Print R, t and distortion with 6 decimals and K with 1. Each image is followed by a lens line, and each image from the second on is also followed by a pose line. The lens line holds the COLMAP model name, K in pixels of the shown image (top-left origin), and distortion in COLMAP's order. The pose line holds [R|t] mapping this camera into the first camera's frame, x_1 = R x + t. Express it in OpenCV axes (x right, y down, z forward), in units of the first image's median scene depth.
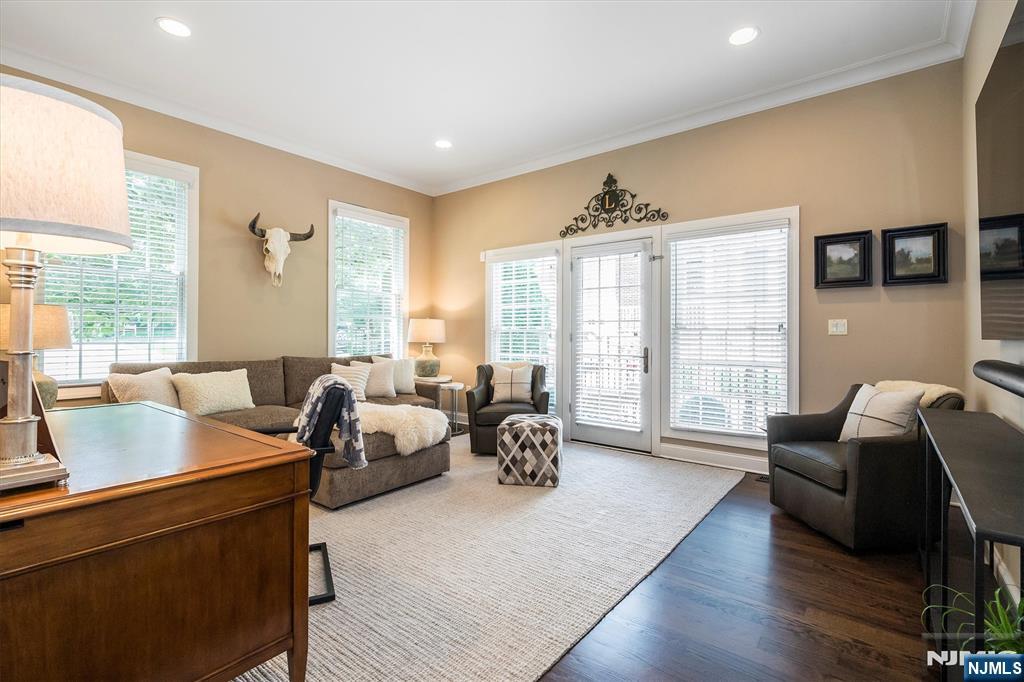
lens RADIAL K [[471.6, 0, 515.7], [0, 471.6, 335.5], [0, 0, 1]] dist [-0.002638, 0.001092]
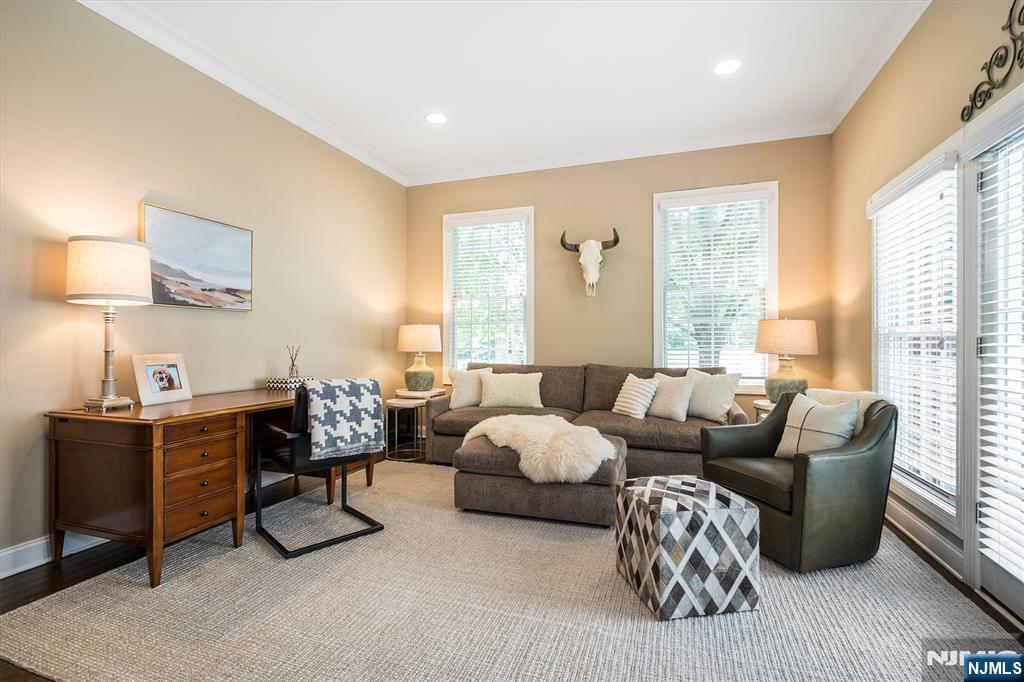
lens RADIAL K [[471.6, 0, 515.4], [0, 471.6, 342.9], [0, 0, 1]] dist [-0.002638, 0.001092]
pose [[0.322607, -0.001566, -0.946532, 0.431808], [-0.002495, 0.999994, -0.002505, 0.001632], [0.946530, 0.003170, 0.322601, 0.519712]]
